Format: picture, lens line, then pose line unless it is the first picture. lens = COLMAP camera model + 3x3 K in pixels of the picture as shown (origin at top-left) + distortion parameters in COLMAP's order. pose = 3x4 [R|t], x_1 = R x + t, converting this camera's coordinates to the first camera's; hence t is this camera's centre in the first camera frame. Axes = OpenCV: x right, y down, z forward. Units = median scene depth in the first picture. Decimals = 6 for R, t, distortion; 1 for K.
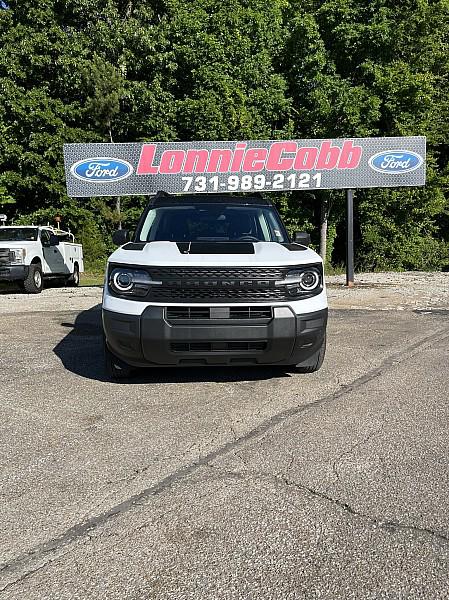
lens RADIAL K [[449.1, 0, 224.5], [0, 449.1, 300.0], [0, 0, 1]] dist [0.093226, -0.127033]
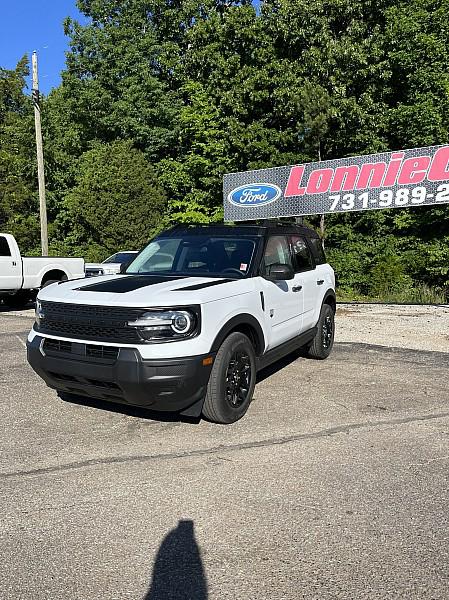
lens RADIAL K [[451.6, 0, 224.0], [0, 451.6, 290.2], [0, 0, 1]] dist [0.107926, -0.149498]
pose [[0.849183, 0.043818, -0.526278, 0.127483], [-0.070289, 0.997063, -0.030401, -0.015145], [0.523400, 0.062808, 0.849769, 0.040446]]
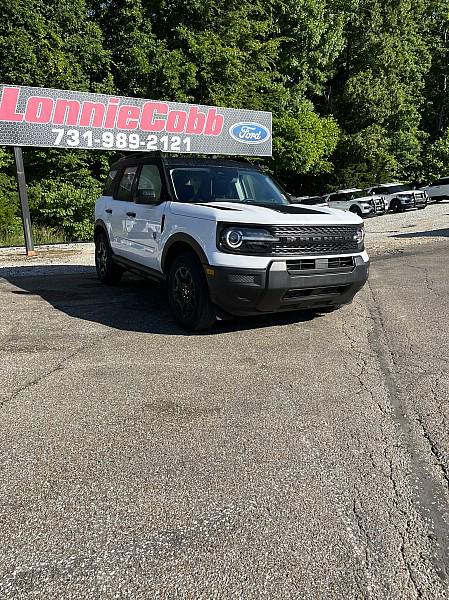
lens RADIAL K [[449.1, 0, 224.5], [0, 449.1, 300.0], [0, 0, 1]] dist [0.093226, -0.127033]
pose [[0.889550, -0.080068, 0.449766, -0.121857], [0.043240, 0.994858, 0.091587, 0.000568], [-0.454787, -0.062023, 0.888438, 0.005326]]
